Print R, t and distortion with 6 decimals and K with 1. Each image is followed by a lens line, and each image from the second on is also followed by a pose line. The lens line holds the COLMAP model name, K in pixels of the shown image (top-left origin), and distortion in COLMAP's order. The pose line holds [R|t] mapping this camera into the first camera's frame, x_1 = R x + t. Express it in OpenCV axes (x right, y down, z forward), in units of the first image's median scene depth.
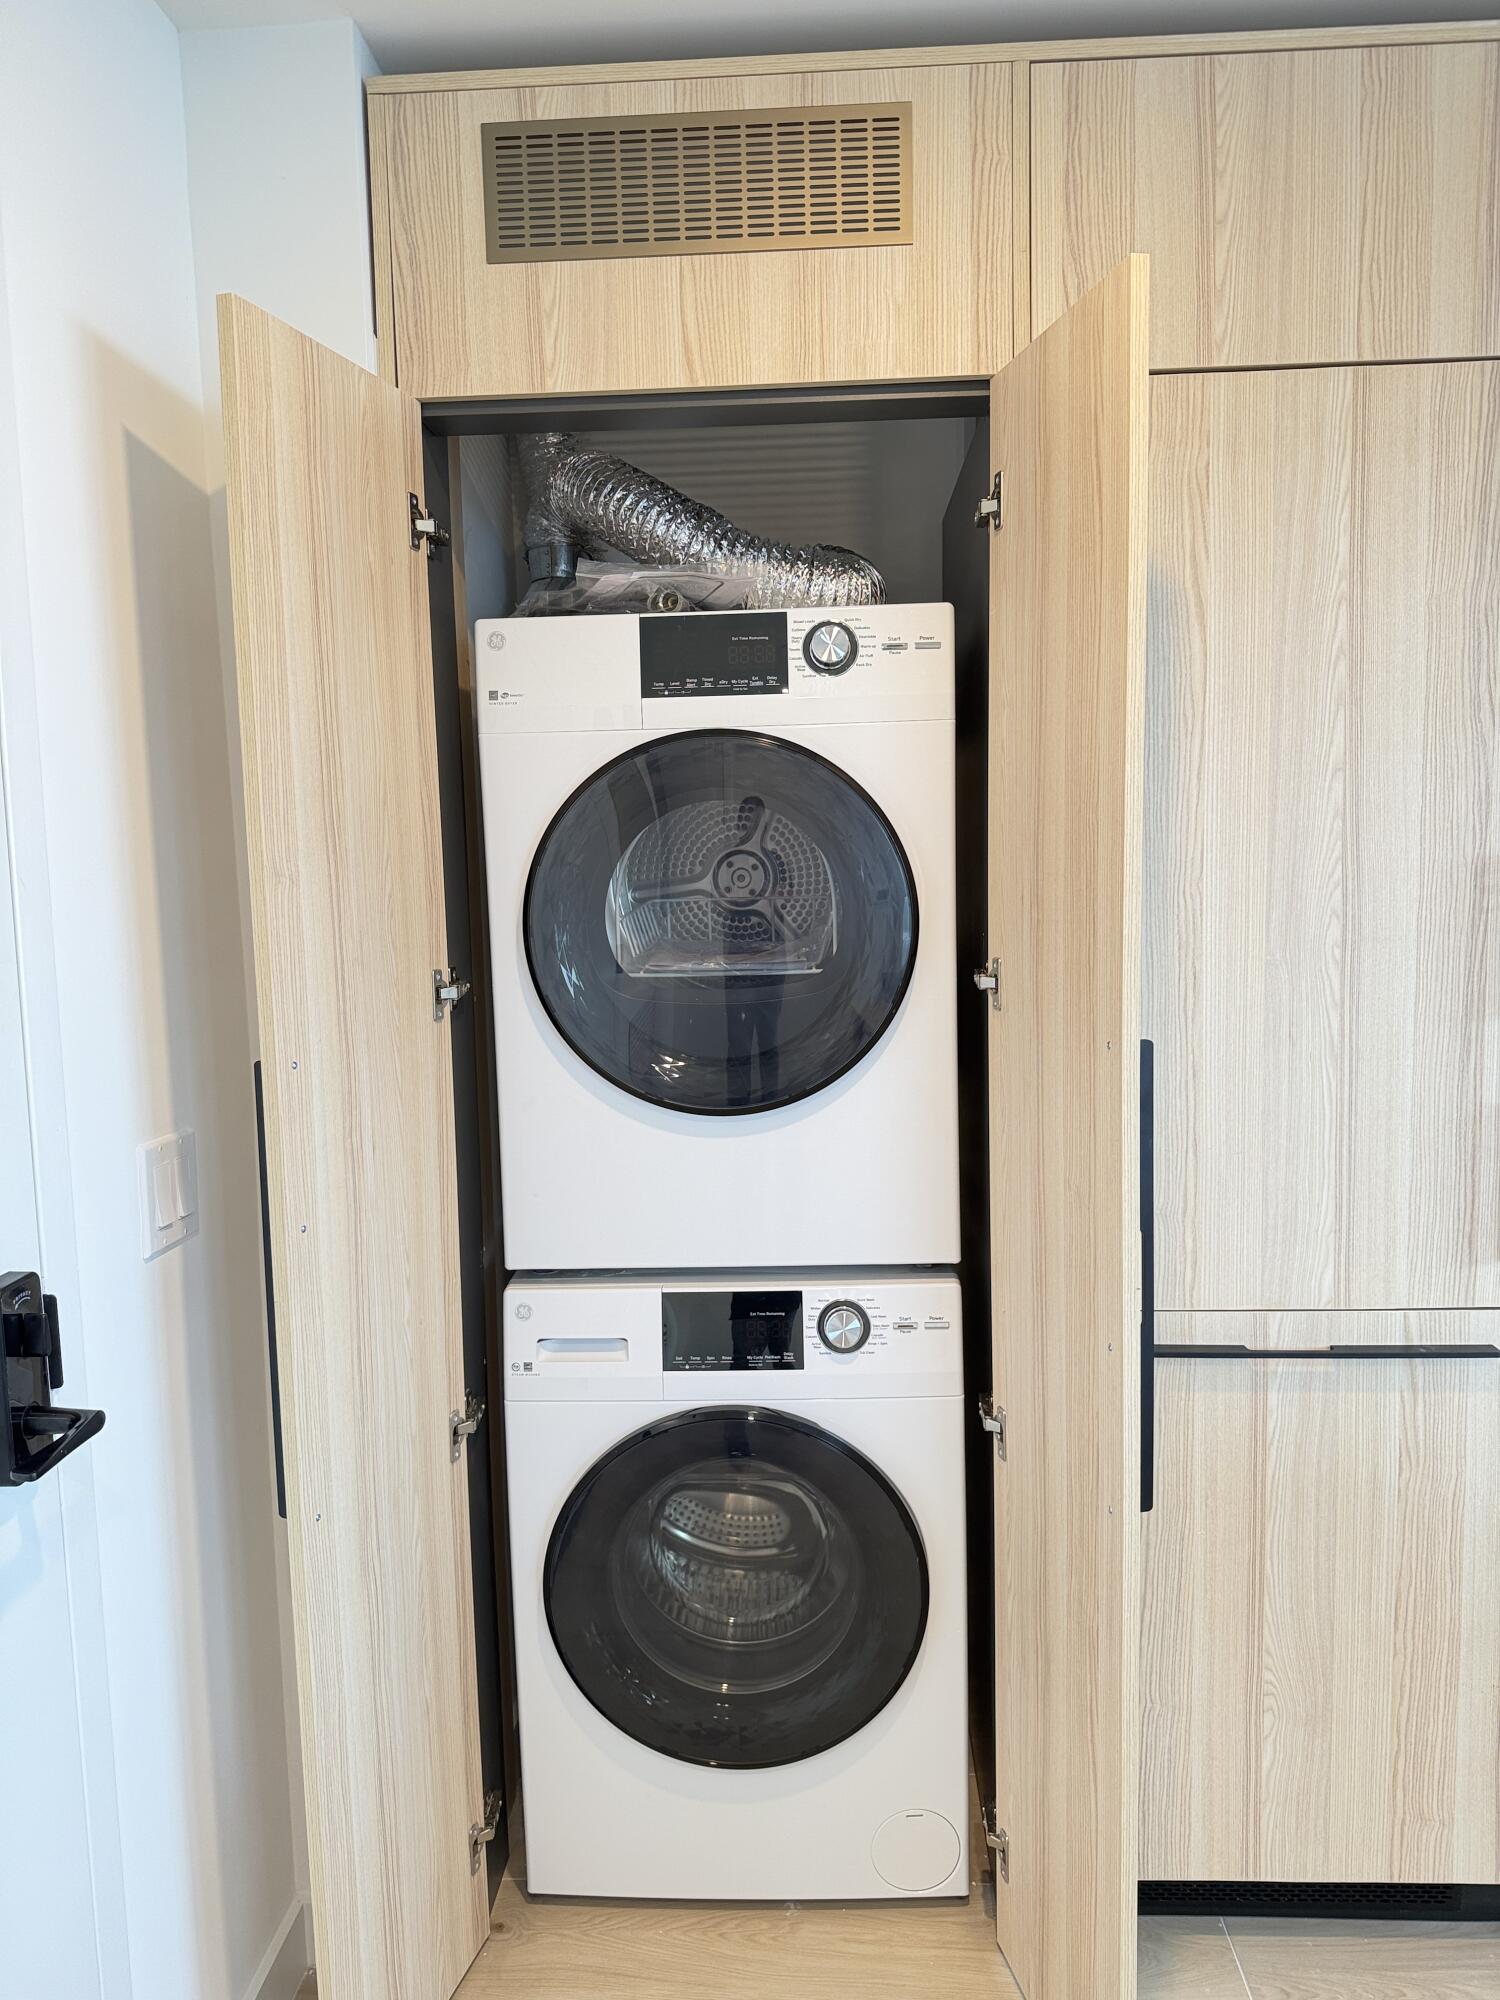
lens RADIAL K [[1414.2, 0, 765.1], [0, 1414.2, 1005.8], [0, 0, 1]] dist [0.031686, -0.051818]
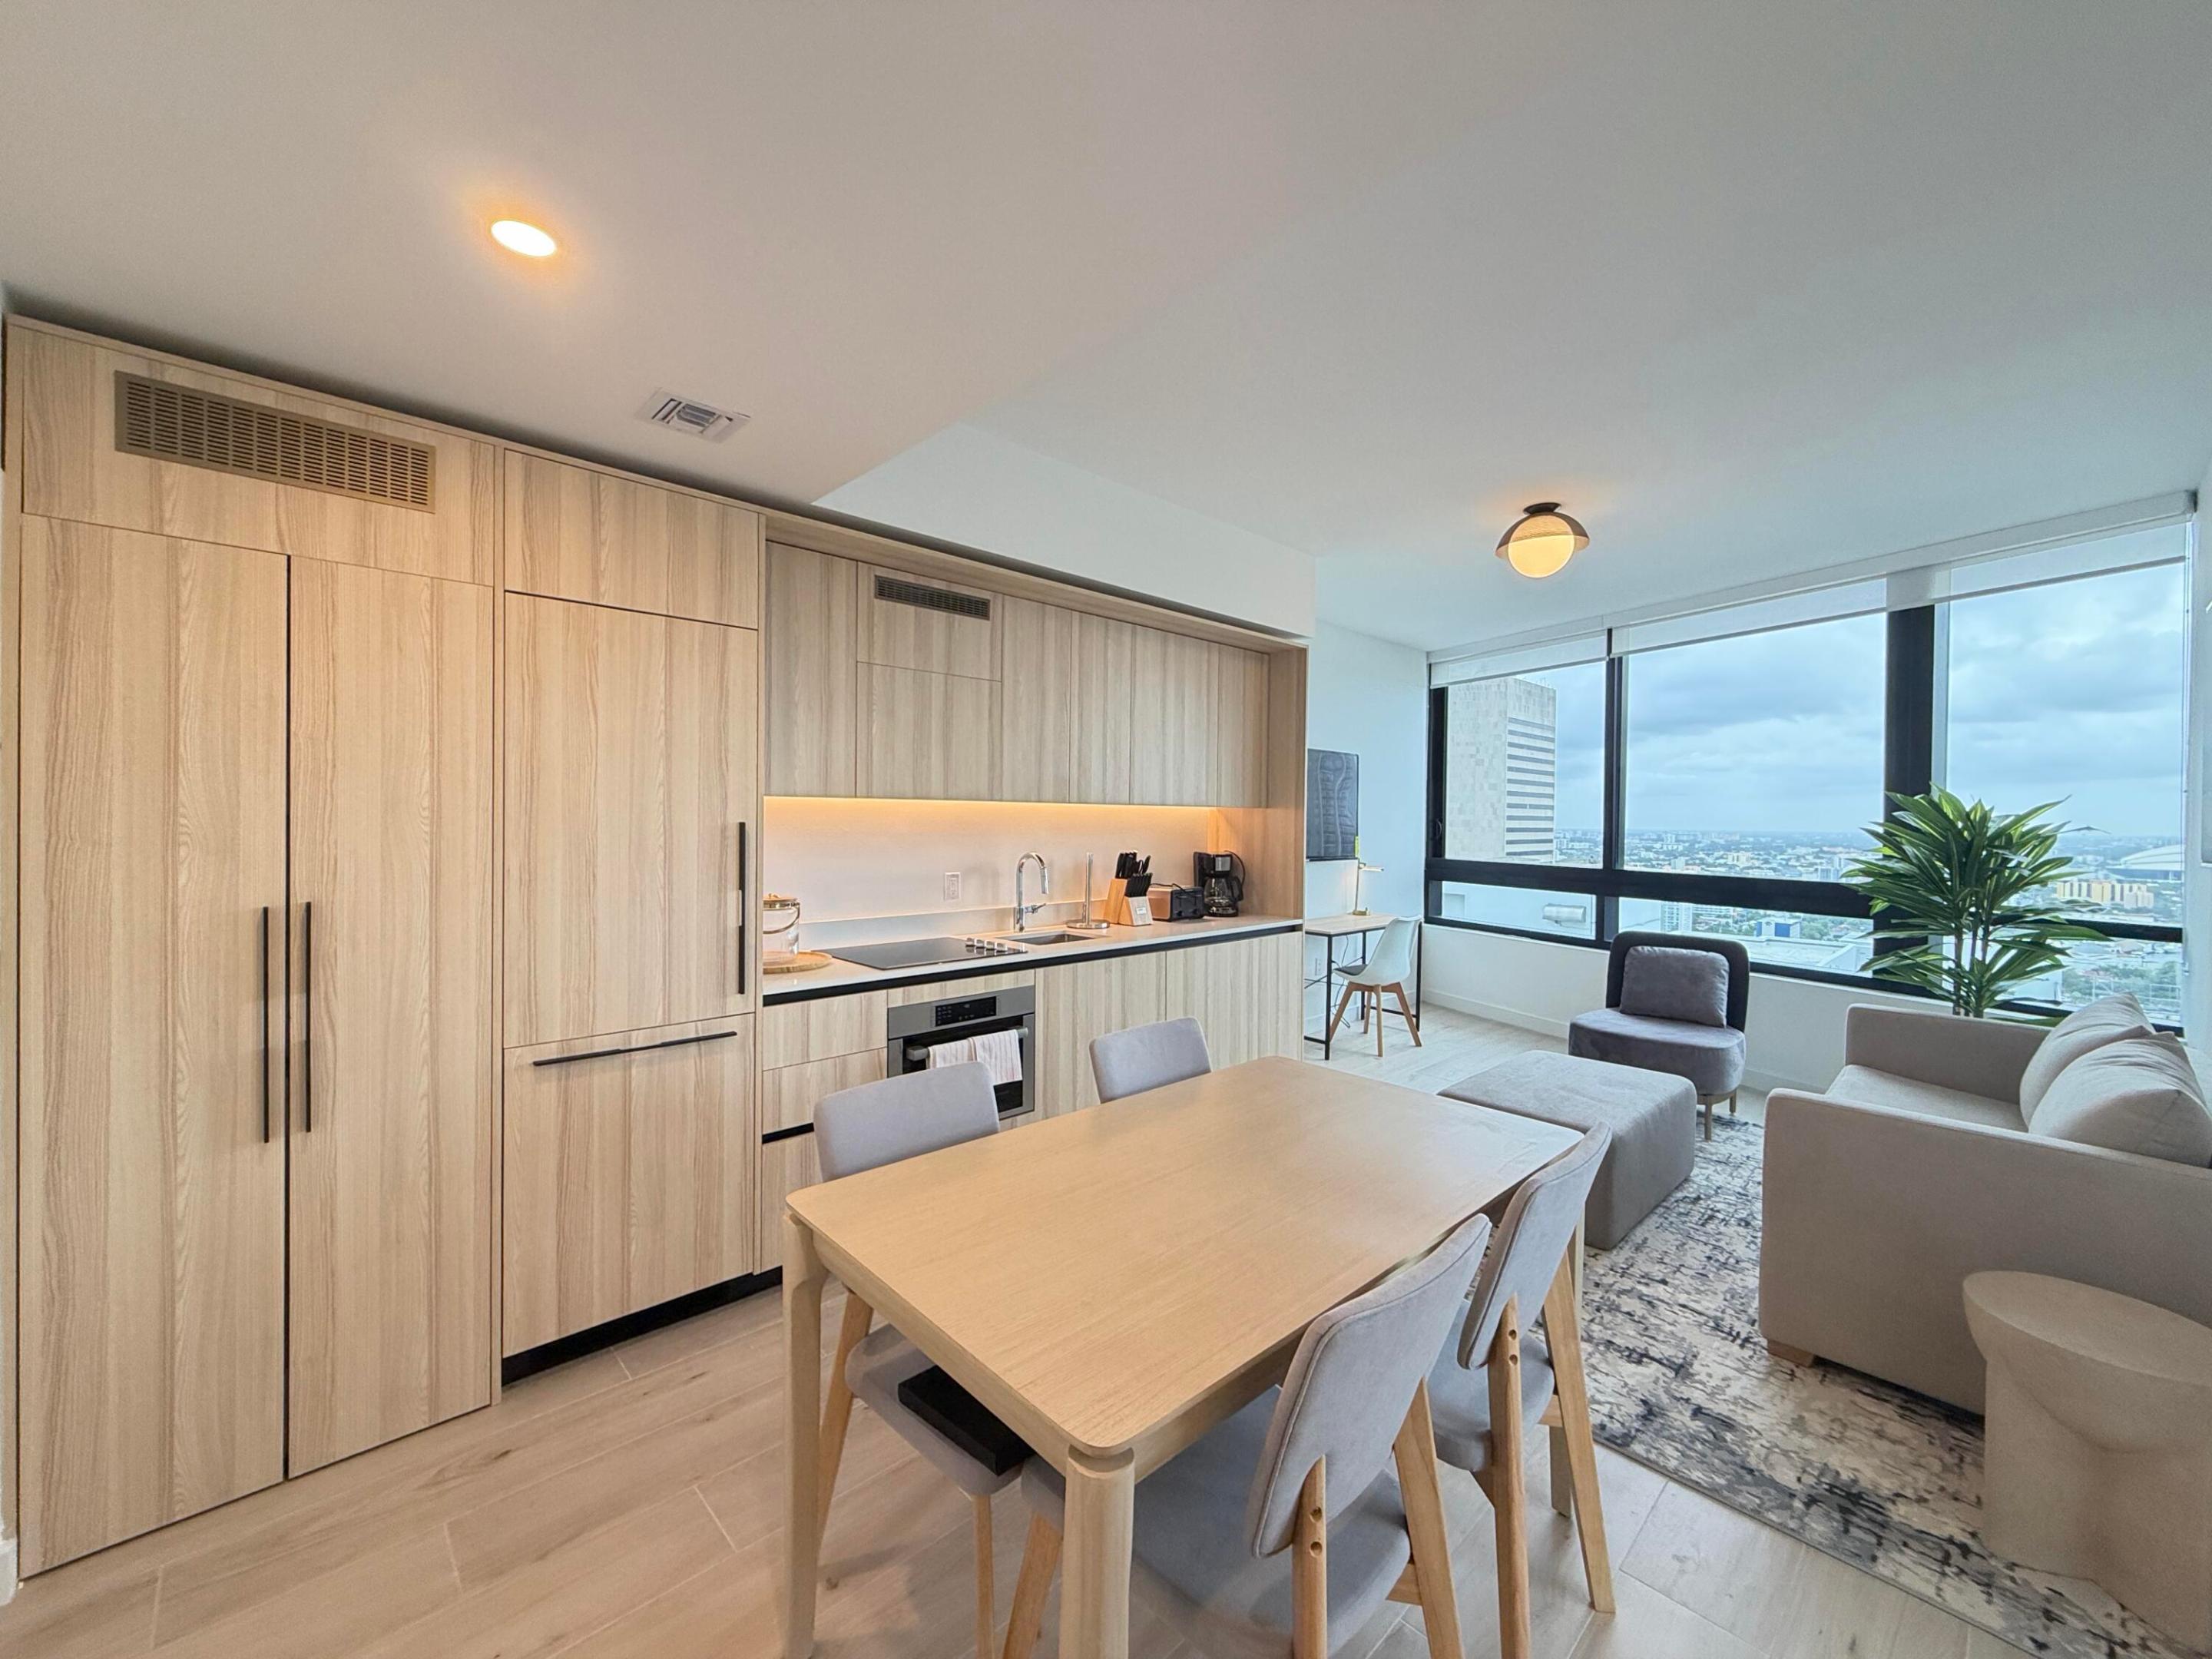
lens RADIAL K [[889.1, 0, 1104.4], [0, 889.1, 831.0], [0, 0, 1]] dist [0.002173, -0.000231]
pose [[0.695234, 0.021744, 0.718455, -0.132190], [0.050211, 0.995631, -0.078721, 0.058639], [-0.717028, 0.090804, 0.691105, -0.507958]]
